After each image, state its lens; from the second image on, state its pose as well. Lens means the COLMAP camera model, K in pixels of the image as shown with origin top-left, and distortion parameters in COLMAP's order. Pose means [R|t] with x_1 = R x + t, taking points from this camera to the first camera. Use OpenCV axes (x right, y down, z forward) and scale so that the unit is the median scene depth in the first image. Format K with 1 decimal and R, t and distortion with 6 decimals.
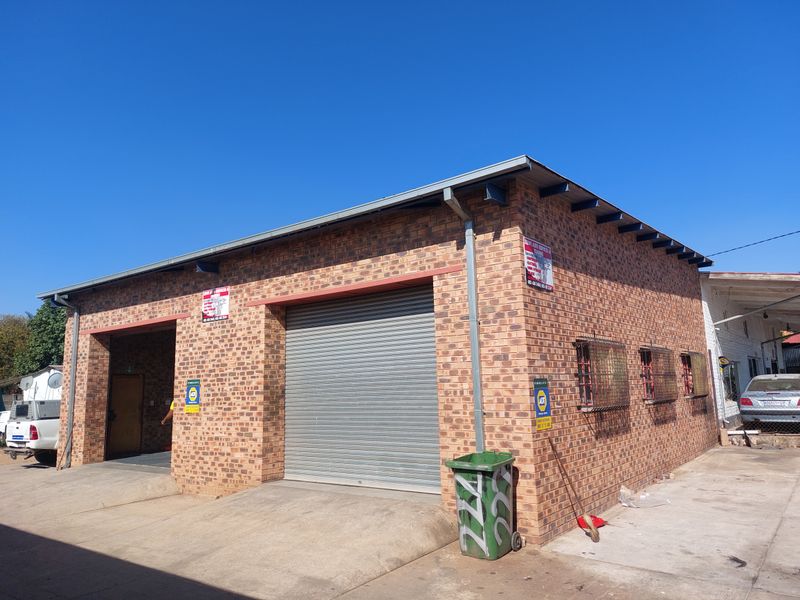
lens RADIAL K [[566.9, 0, 412.2], [0, 566.9, 280.9], [0, 0, 1]] dist [0.005543, 0.000886]
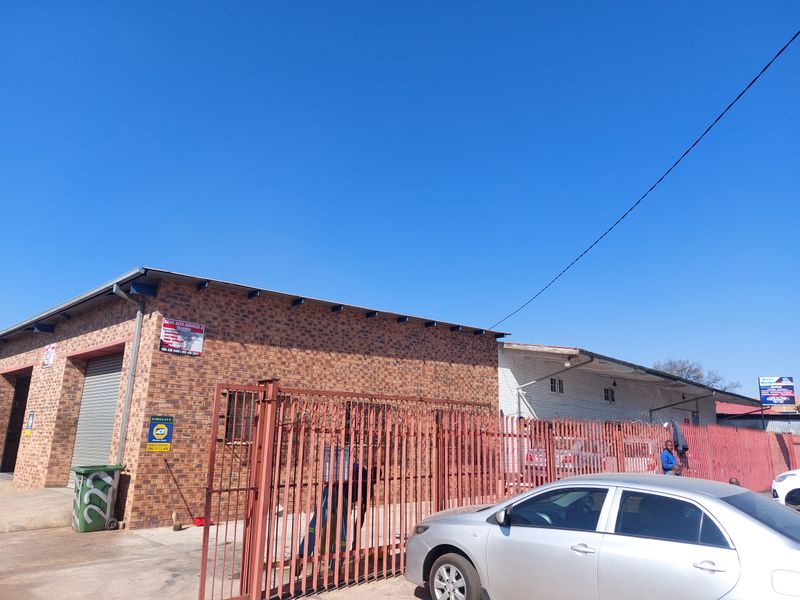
lens RADIAL K [[567.3, 0, 400.0], [0, 567.3, 300.0], [0, 0, 1]] dist [0.127455, -0.168859]
pose [[0.989966, 0.025647, -0.138958, 0.925899], [-0.033901, 0.997778, -0.057360, -0.054745], [0.137178, 0.061496, 0.988636, -0.361290]]
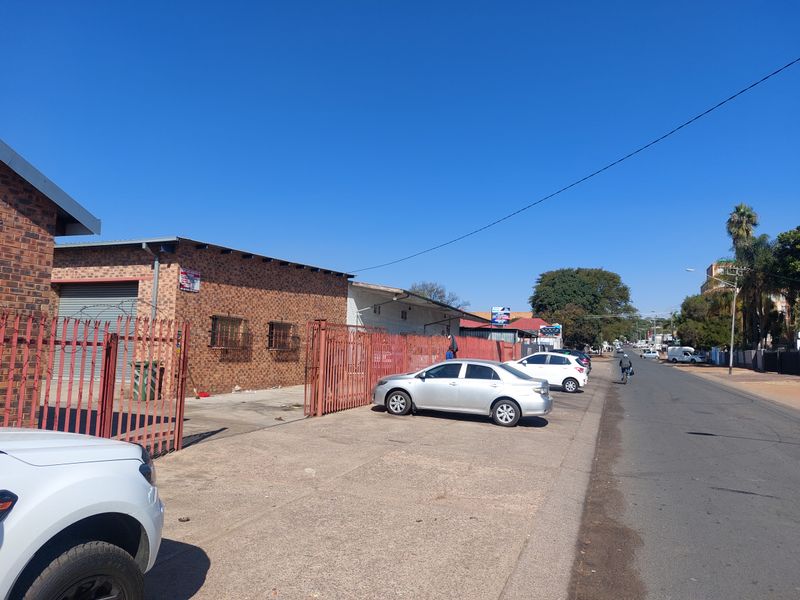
lens RADIAL K [[567.3, 0, 400.0], [0, 567.3, 300.0], [0, 0, 1]] dist [0.127455, -0.168859]
pose [[0.956249, 0.082054, 0.280811, 0.364287], [-0.106589, 0.991604, 0.073218, -0.194823], [-0.272445, -0.099946, 0.956966, -1.308364]]
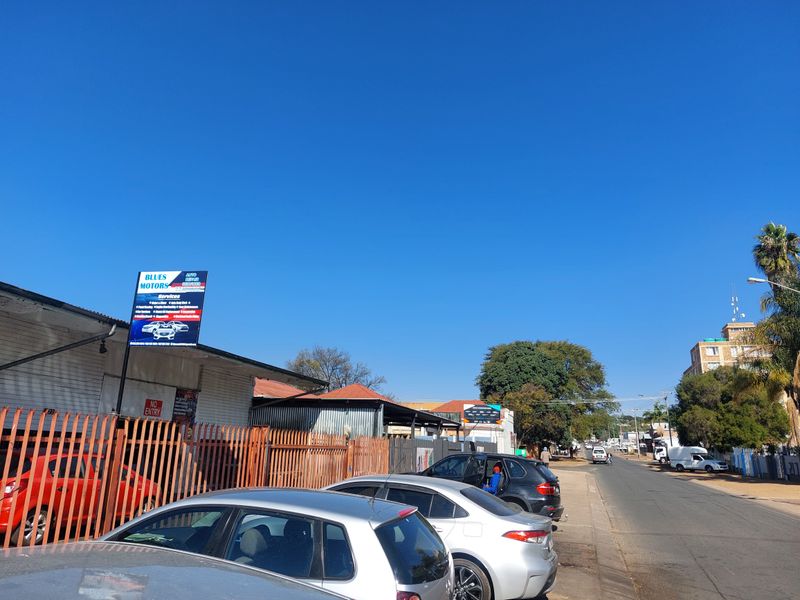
lens RADIAL K [[567.3, 0, 400.0], [0, 567.3, 300.0], [0, 0, 1]] dist [0.127455, -0.168859]
pose [[0.937042, 0.143068, 0.318564, 2.275798], [-0.117760, 0.988250, -0.097441, 0.176479], [-0.328762, 0.053793, 0.942880, 1.417057]]
